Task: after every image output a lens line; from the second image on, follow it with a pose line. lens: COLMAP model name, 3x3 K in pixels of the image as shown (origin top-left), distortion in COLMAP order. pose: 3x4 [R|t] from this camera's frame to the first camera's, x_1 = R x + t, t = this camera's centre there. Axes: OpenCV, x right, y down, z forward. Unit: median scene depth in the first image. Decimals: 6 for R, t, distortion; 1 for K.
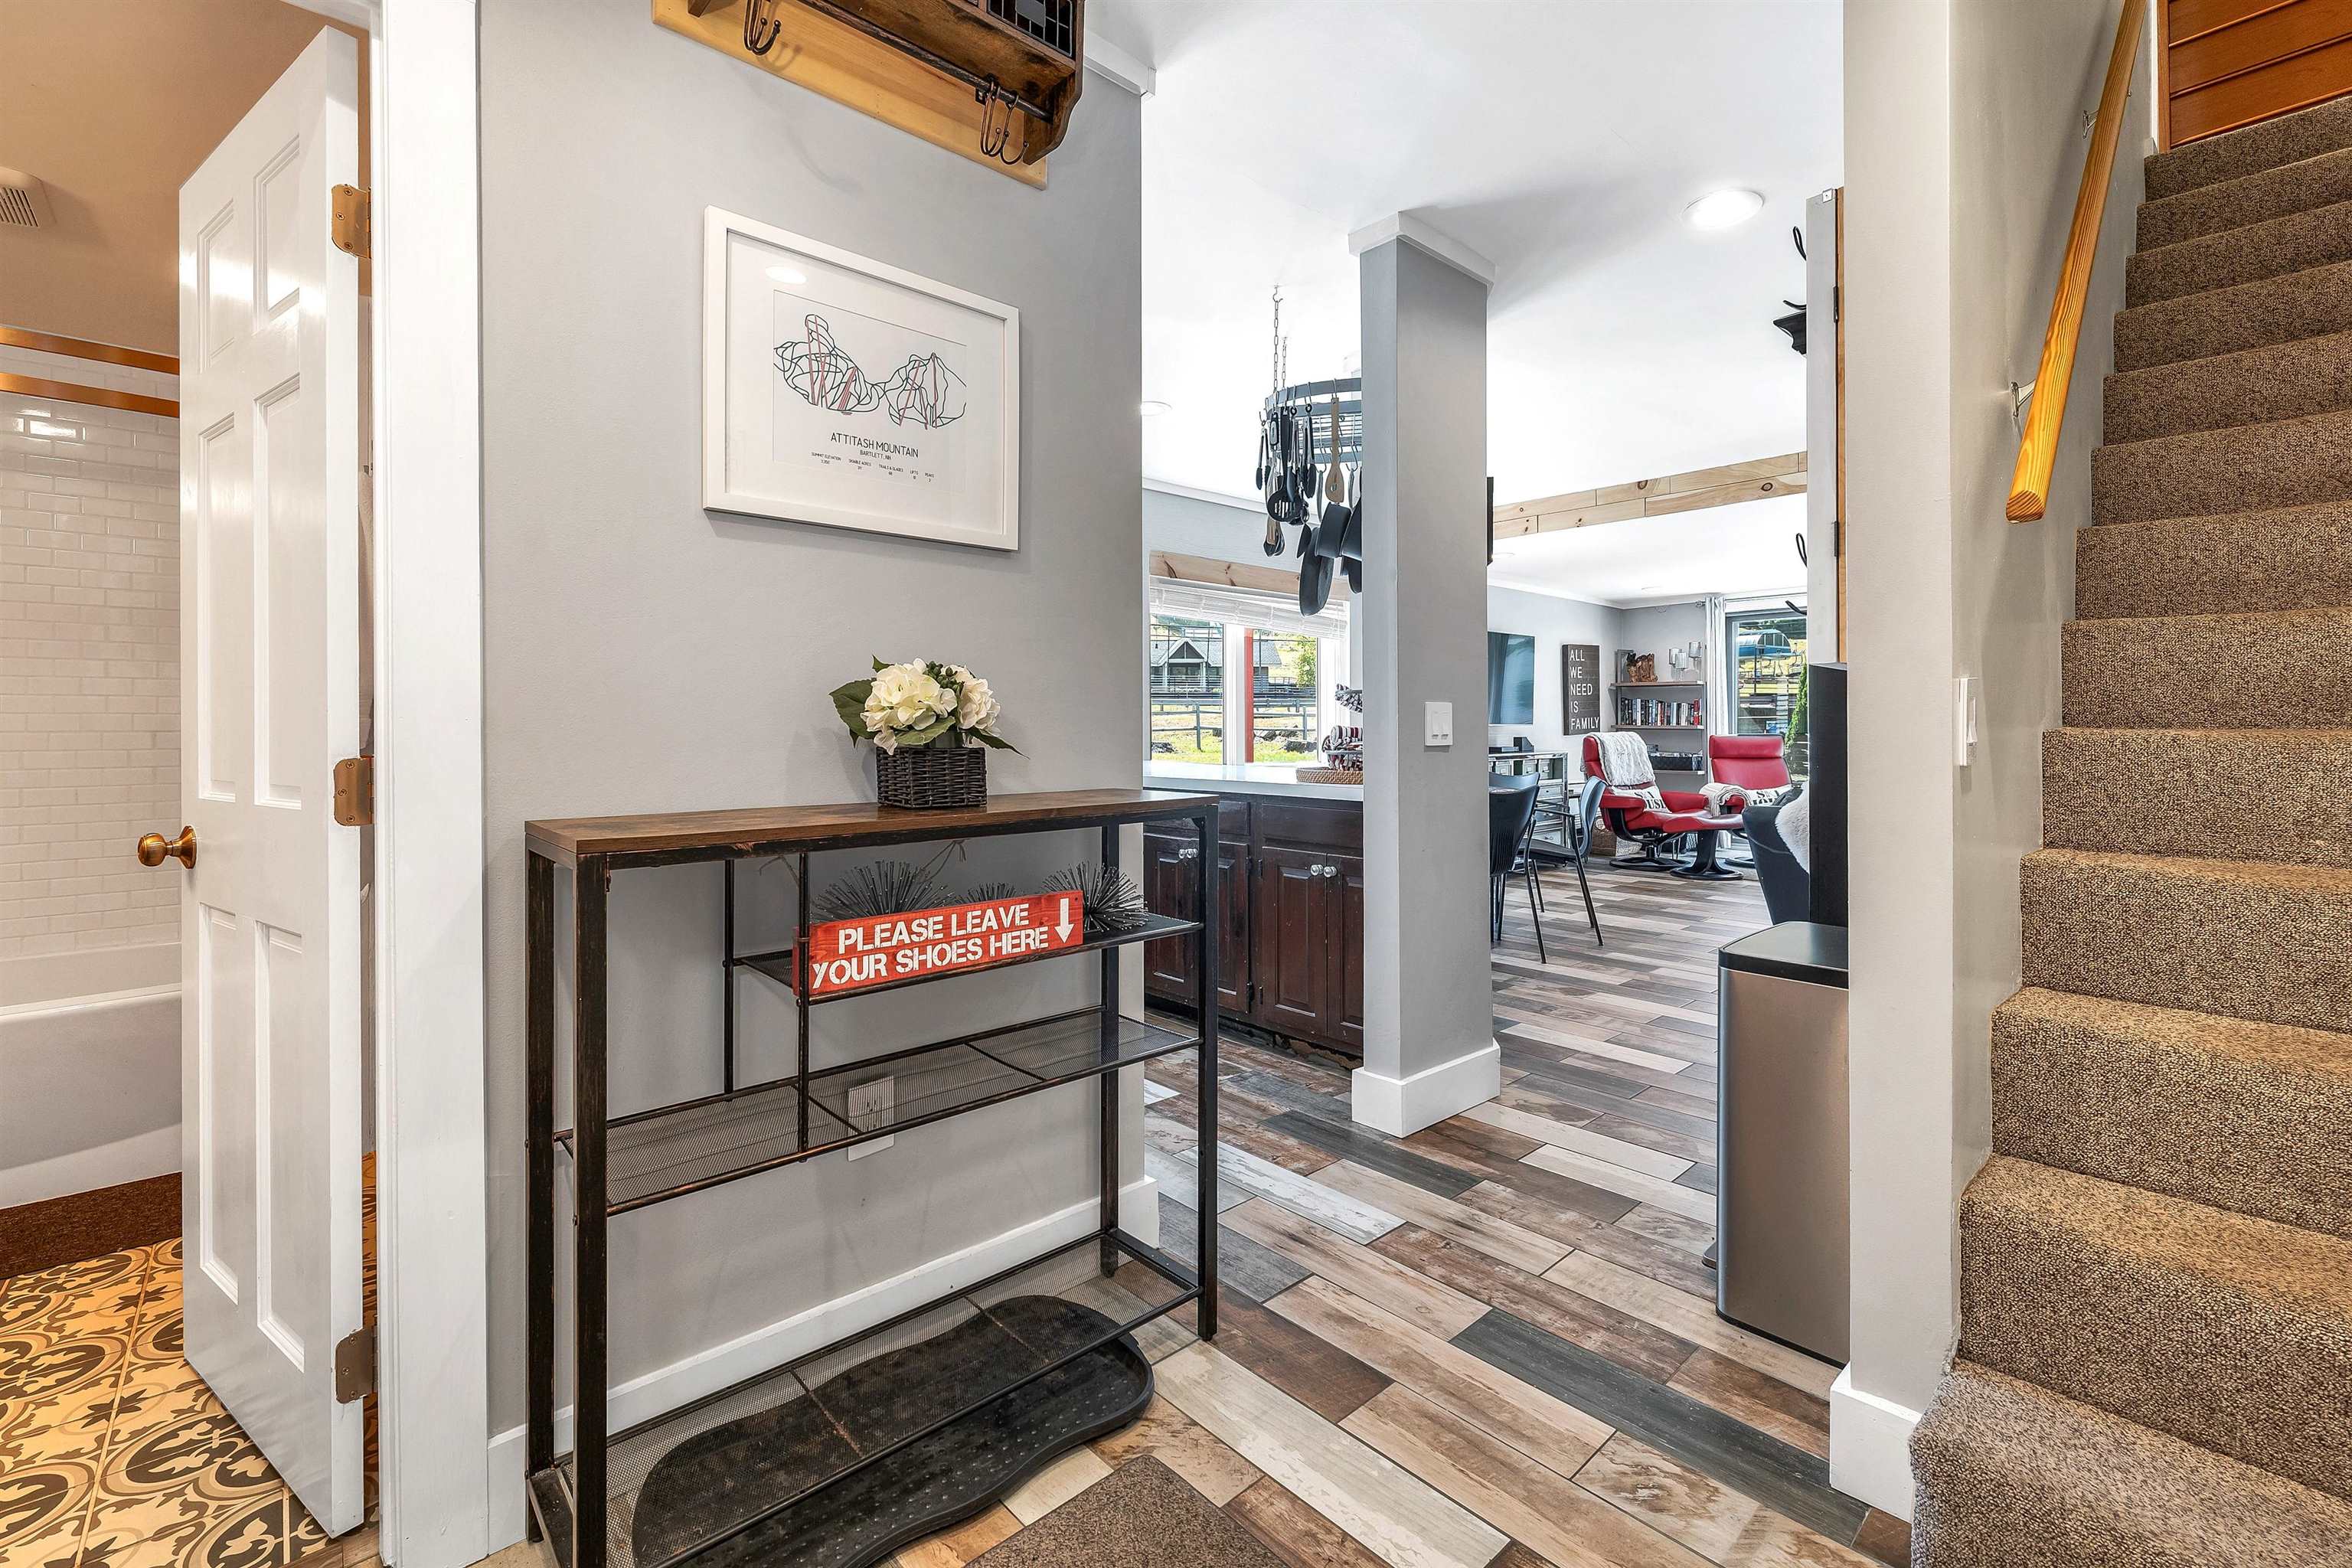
lens RADIAL K [[1026.2, 0, 1171.1], [0, 1026.2, 718.0], [0, 0, 1]] dist [0.004498, 0.001129]
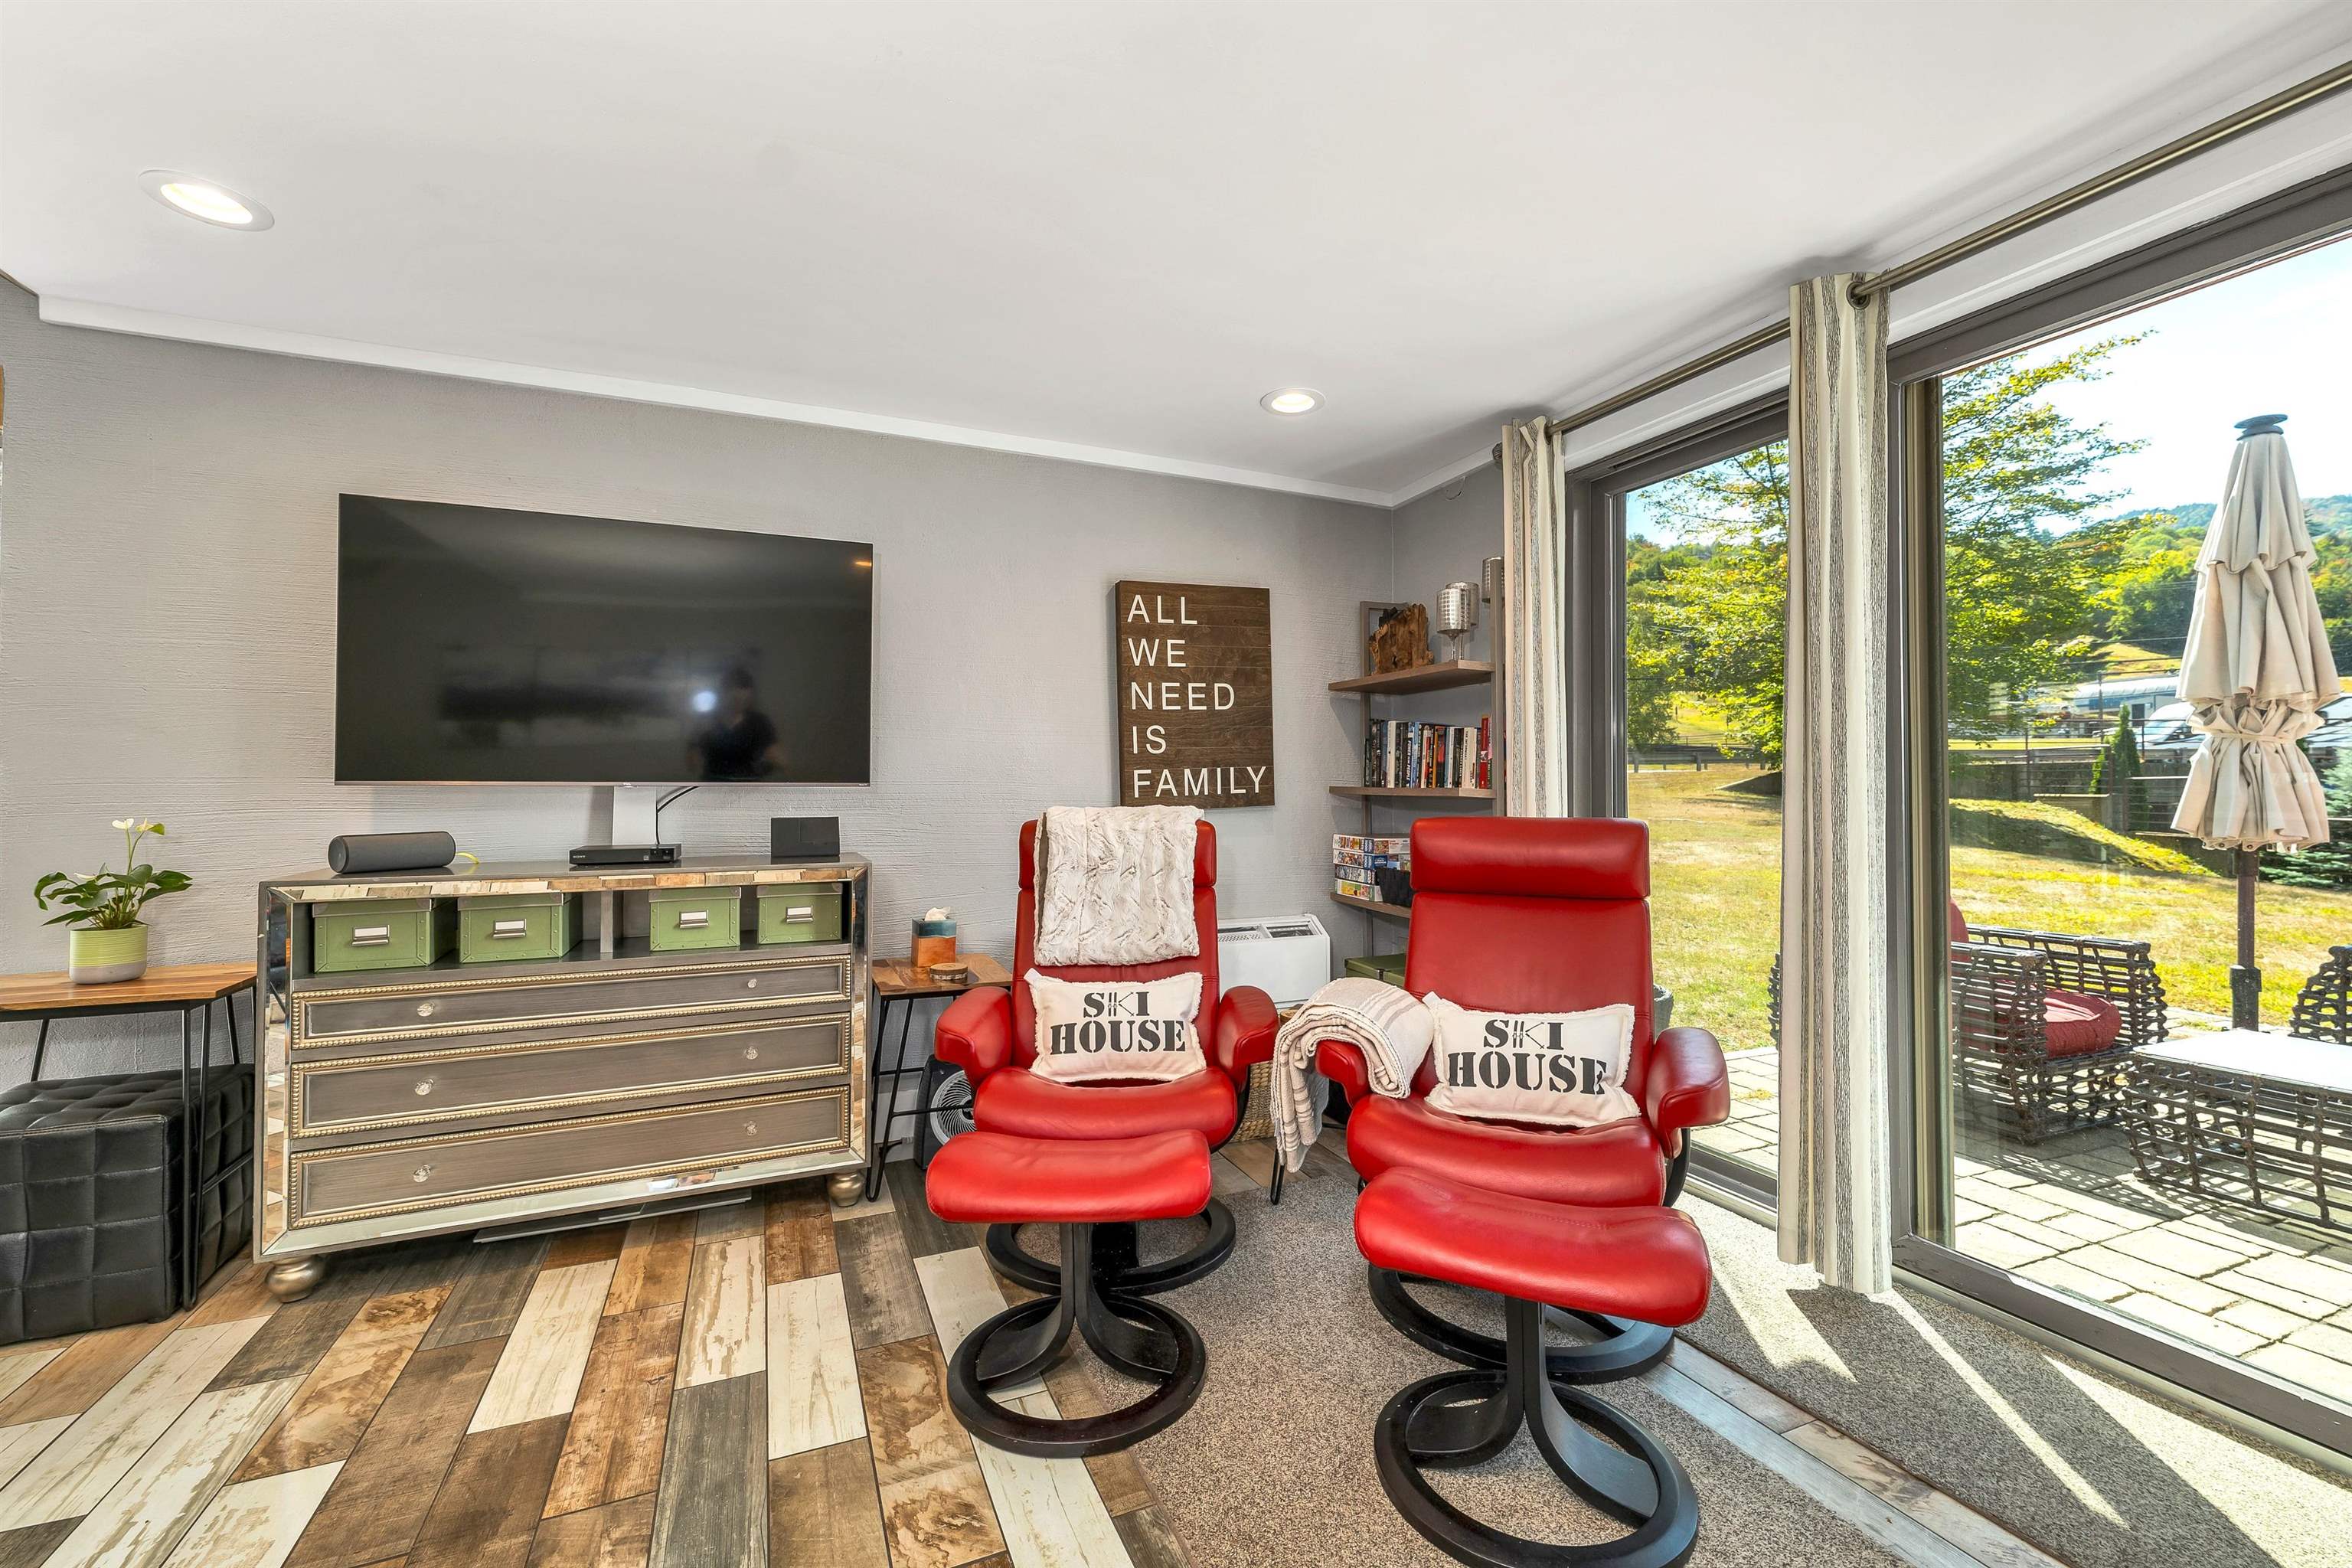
lens RADIAL K [[974.1, 0, 1227.1], [0, 974.1, 767.7], [0, 0, 1]] dist [0.004137, 0.000148]
pose [[0.945810, -0.003721, -0.324700, 0.583935], [0.000132, 0.999939, -0.011073, 0.004084], [0.324721, 0.010430, 0.945752, 0.708719]]
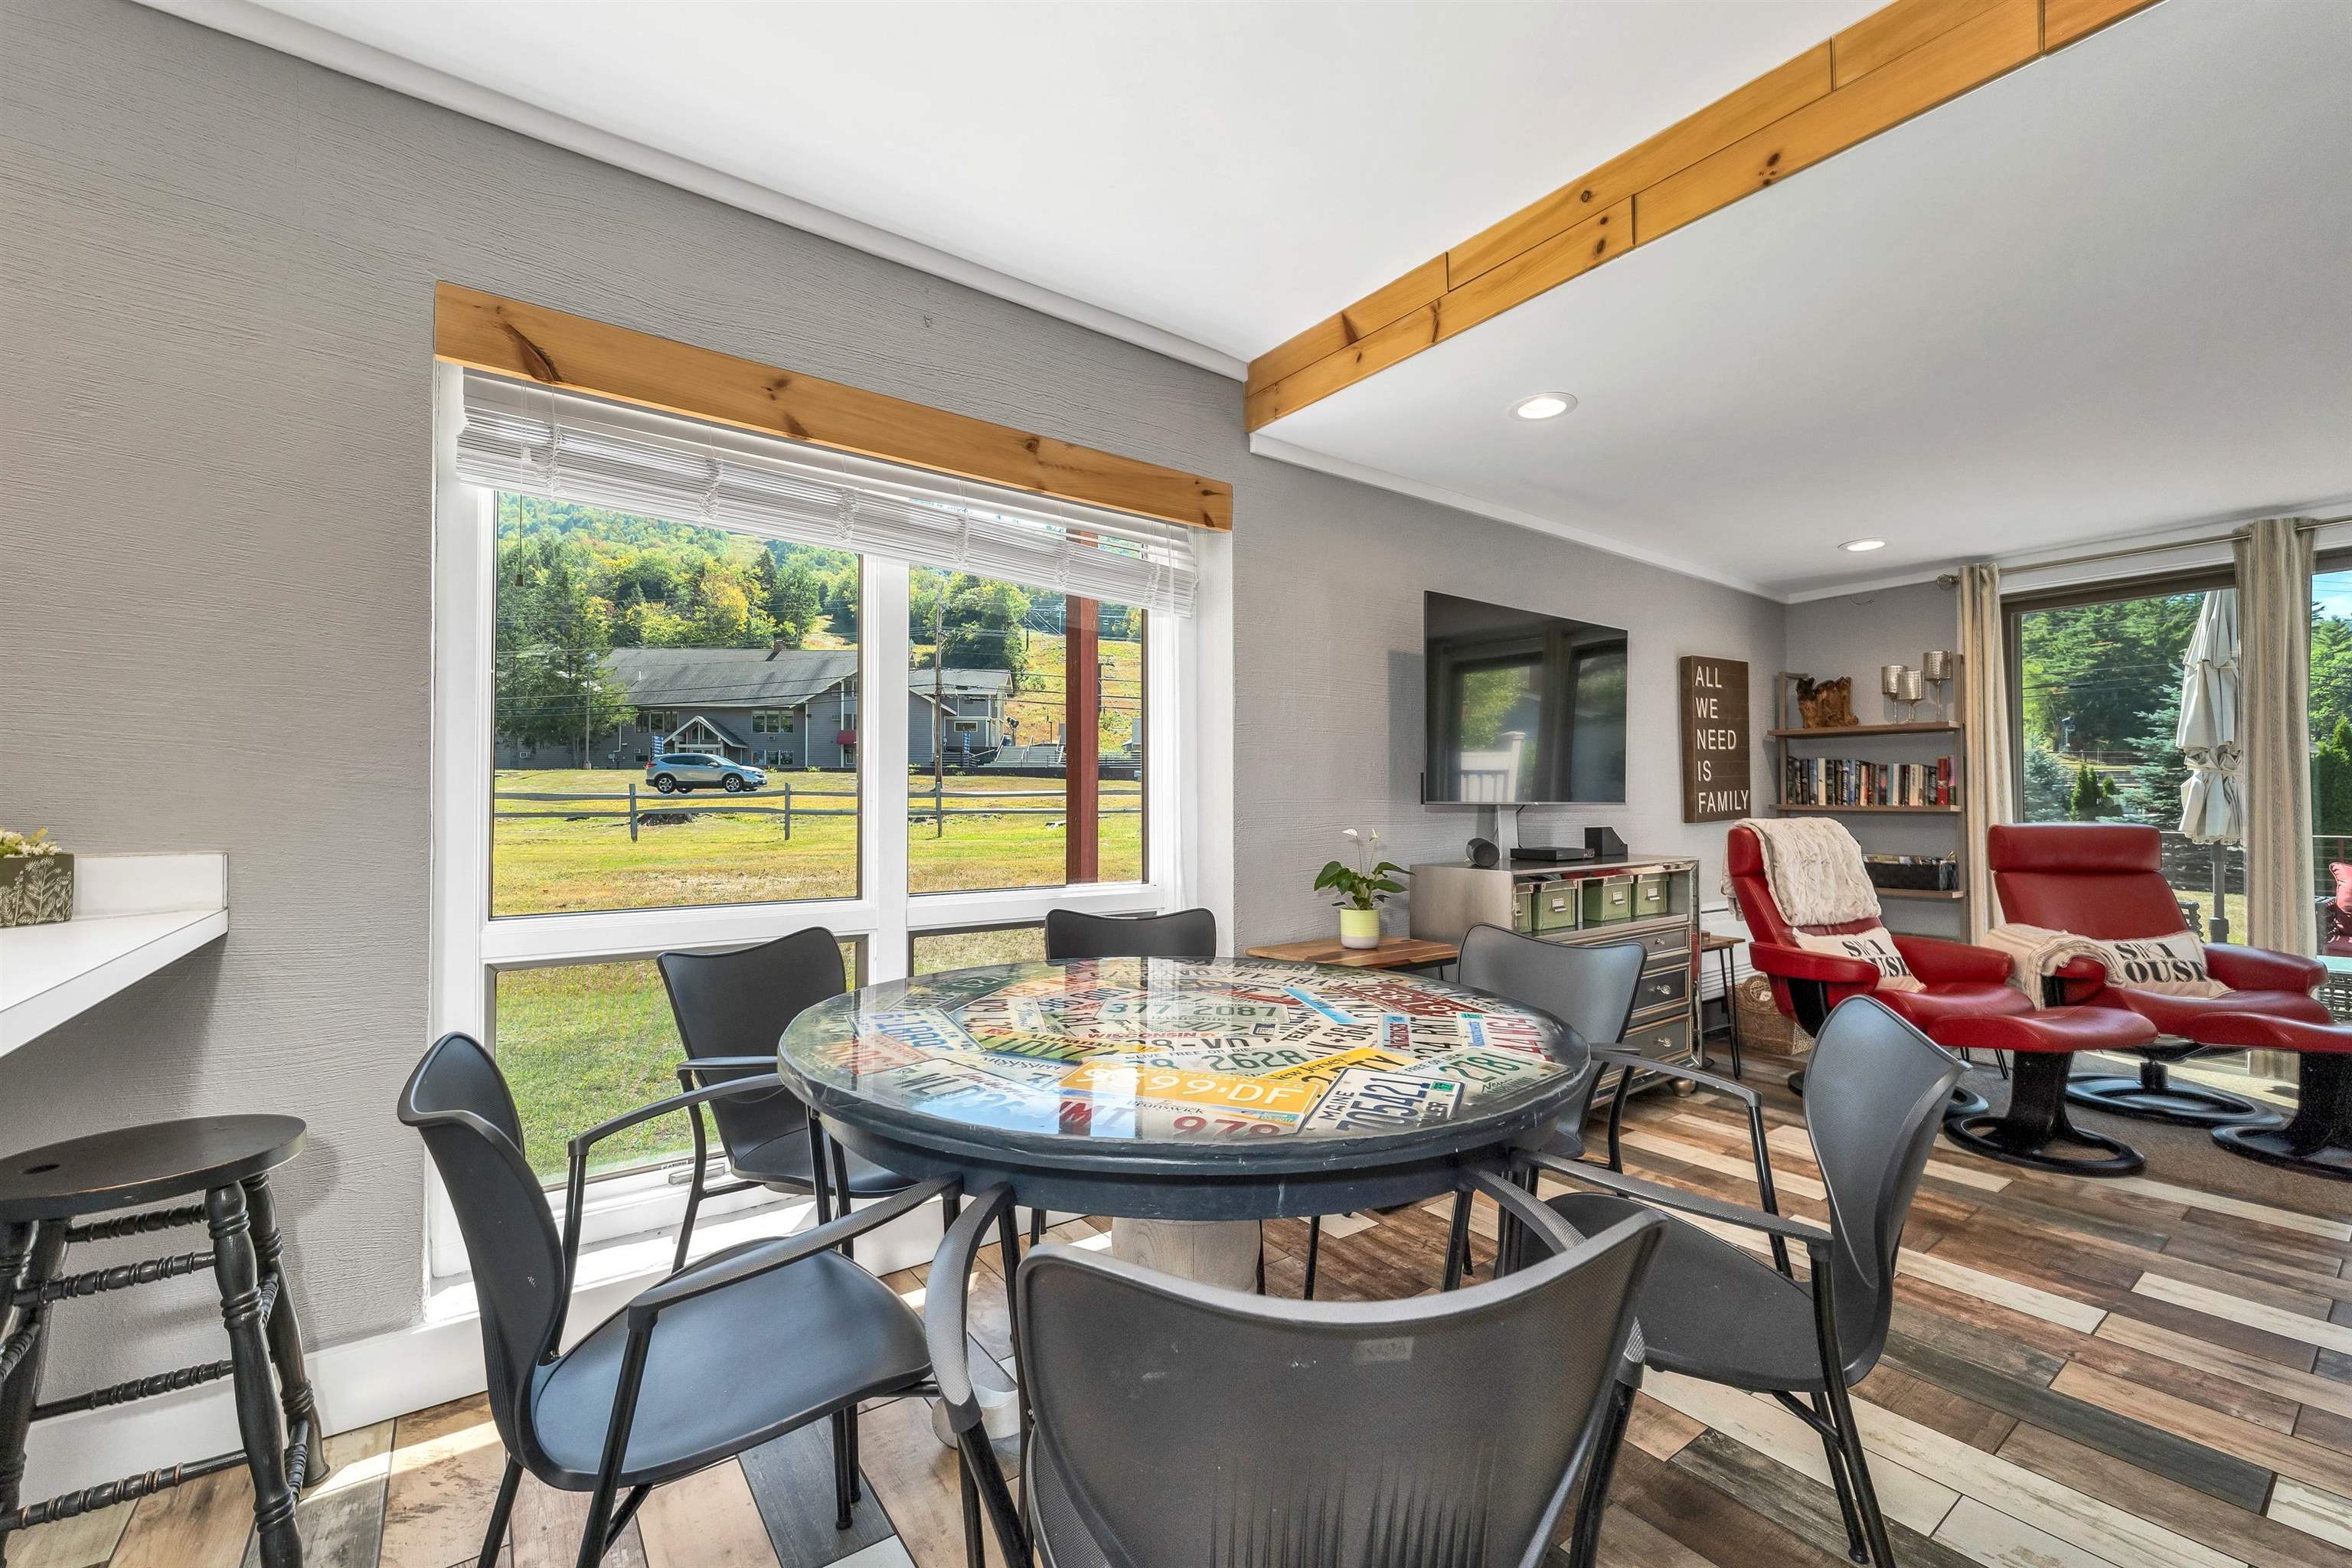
lens RADIAL K [[974.1, 0, 1159.8], [0, 974.1, 783.4], [0, 0, 1]] dist [0.004137, 0.000148]
pose [[0.994442, -0.001937, -0.105267, 0.172931], [0.000235, 0.999869, -0.016176, 0.004081], [0.105285, 0.016061, 0.994312, 0.491964]]
